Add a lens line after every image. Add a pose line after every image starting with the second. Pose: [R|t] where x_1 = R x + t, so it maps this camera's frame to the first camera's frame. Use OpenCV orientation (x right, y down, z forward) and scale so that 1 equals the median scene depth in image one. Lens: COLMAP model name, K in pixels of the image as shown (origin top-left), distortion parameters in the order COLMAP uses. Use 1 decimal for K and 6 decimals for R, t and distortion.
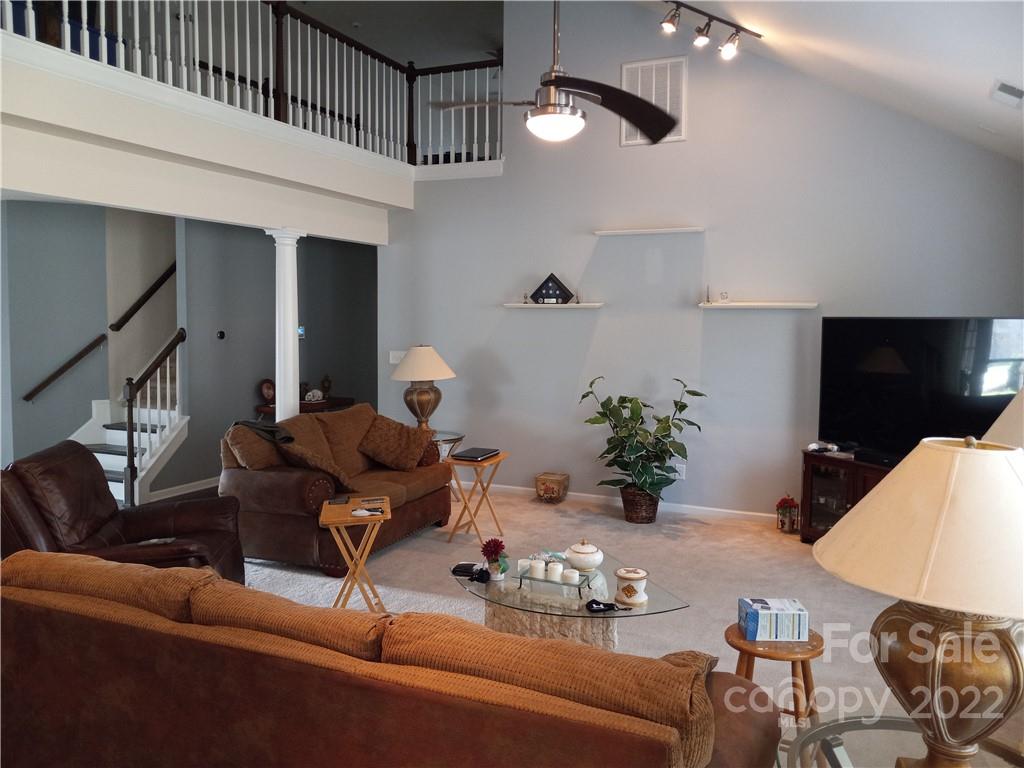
lens RADIAL K [[809.1, 0, 514.5], [0, 809.1, 361.6], [0, 0, 1]] dist [0.058360, -0.109919]
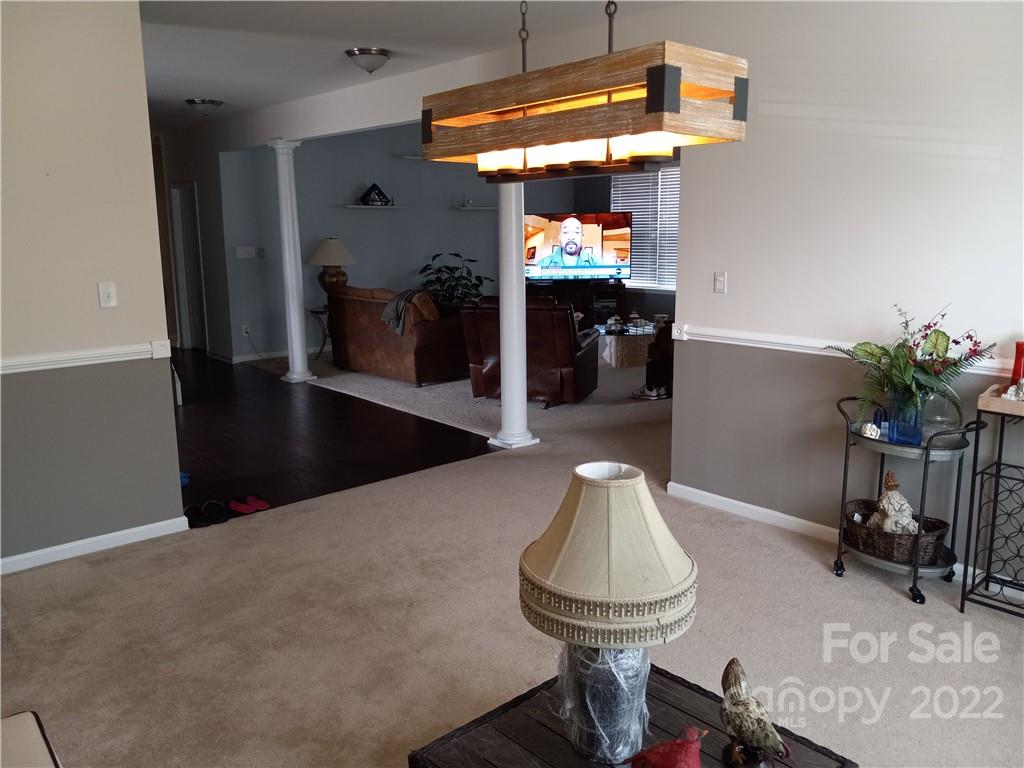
lens RADIAL K [[809.1, 0, 514.5], [0, 809.1, 361.6], [0, 0, 1]] dist [0.058360, -0.109919]
pose [[0.412678, -0.159227, 0.896852, -1.210517], [0.066369, 0.987242, 0.144736, 0.007863], [-0.908456, -0.000206, 0.417981, 0.201665]]
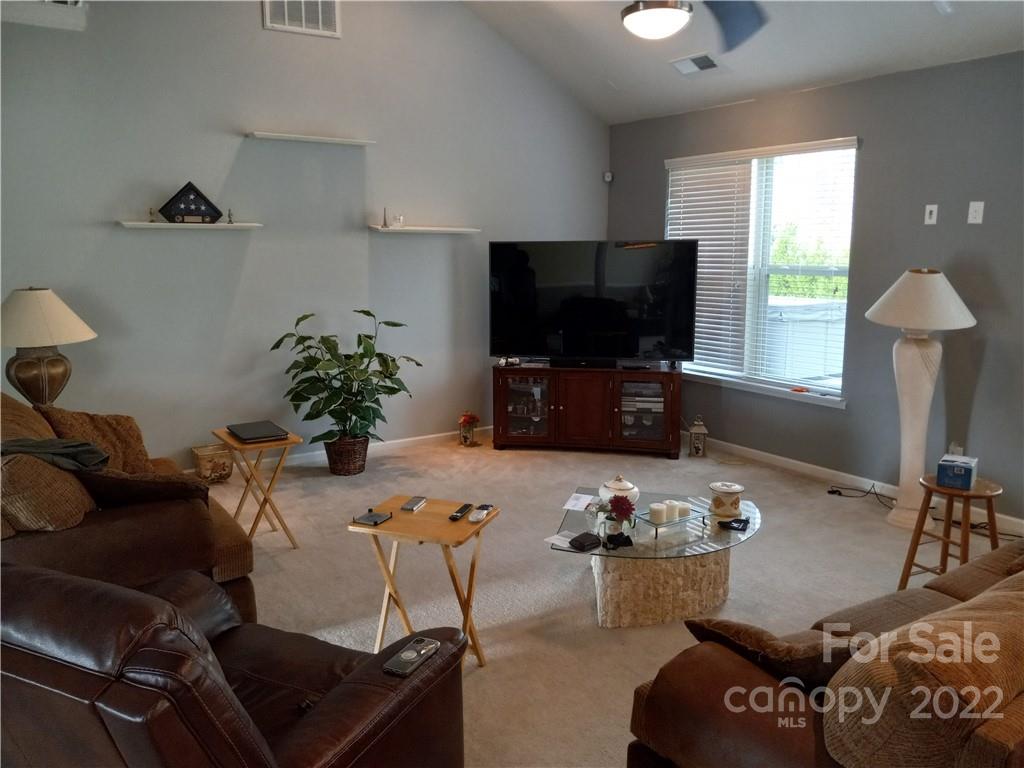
lens RADIAL K [[809.1, 0, 514.5], [0, 809.1, 361.6], [0, 0, 1]] dist [0.058360, -0.109919]
pose [[0.532163, -0.125858, 0.837235, -0.463489], [0.046627, 0.991745, 0.119447, -0.021419], [-0.845357, -0.024527, 0.533639, 0.358341]]
